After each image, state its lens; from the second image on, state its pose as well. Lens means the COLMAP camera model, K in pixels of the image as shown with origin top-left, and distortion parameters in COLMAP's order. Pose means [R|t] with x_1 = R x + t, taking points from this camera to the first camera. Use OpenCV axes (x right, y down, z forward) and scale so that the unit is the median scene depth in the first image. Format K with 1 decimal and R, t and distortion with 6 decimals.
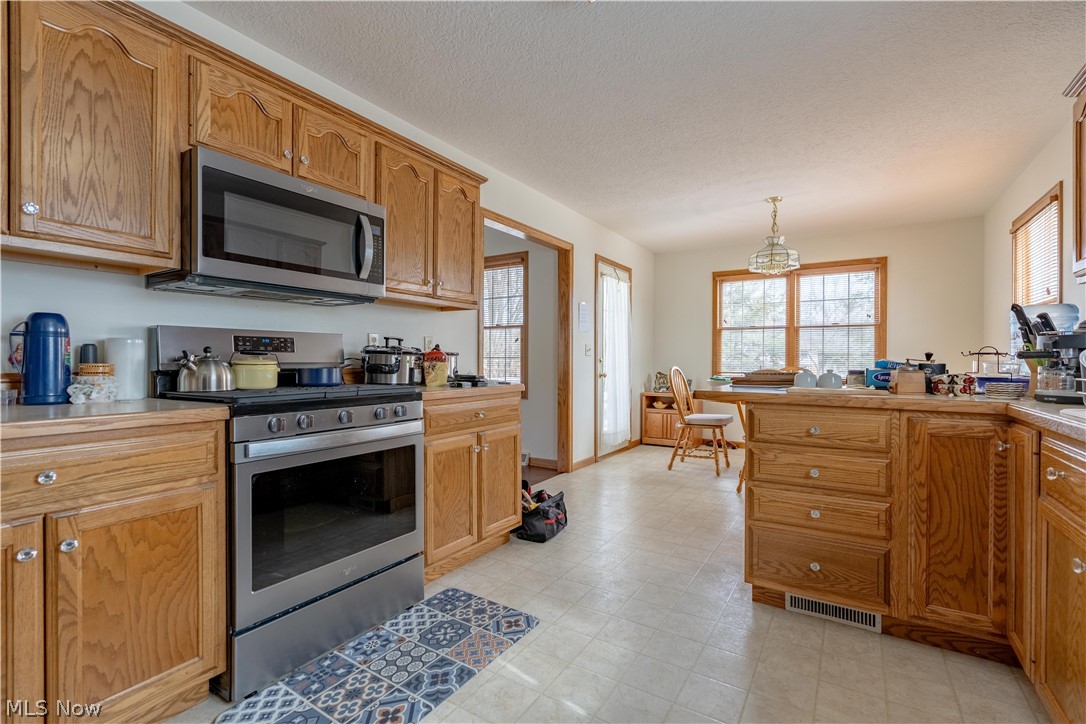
lens RADIAL K [[492.1, 0, 542.7], [0, 492.1, 362.6], [0, 0, 1]] dist [-0.005381, 0.001102]
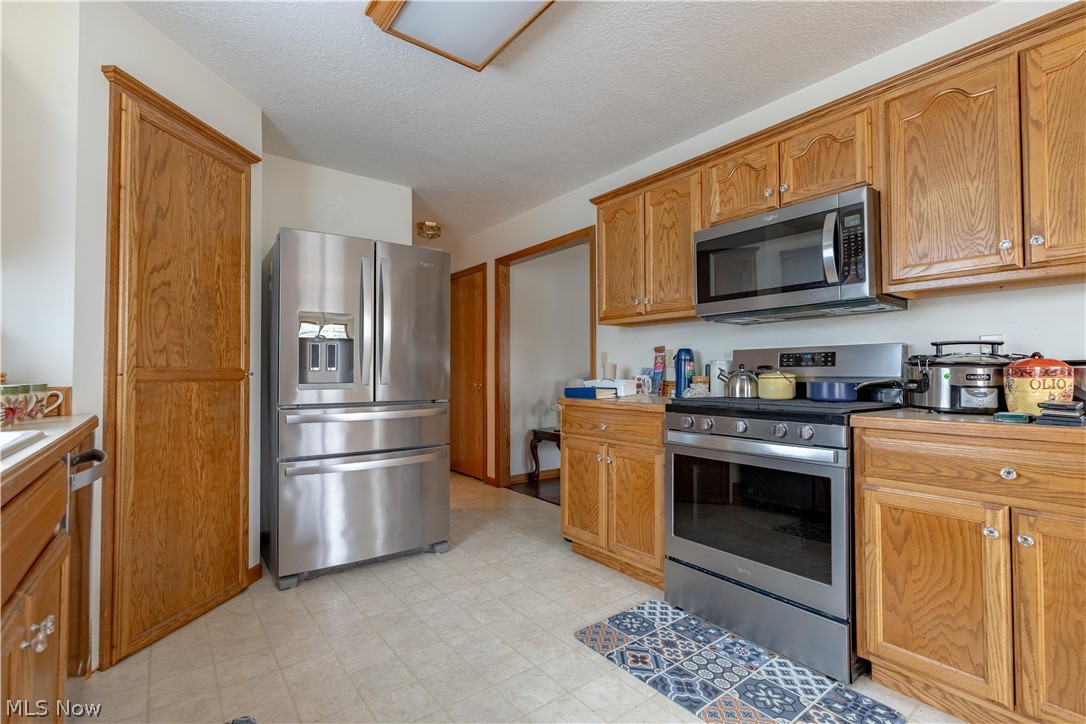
lens RADIAL K [[492.1, 0, 536.2], [0, 492.1, 360.9], [0, 0, 1]] dist [-0.005381, 0.001102]
pose [[-0.352464, -0.023825, -0.935522, 0.782718], [-0.001969, 0.999693, -0.024718, -0.007145], [0.935823, -0.006870, -0.352402, 0.967821]]
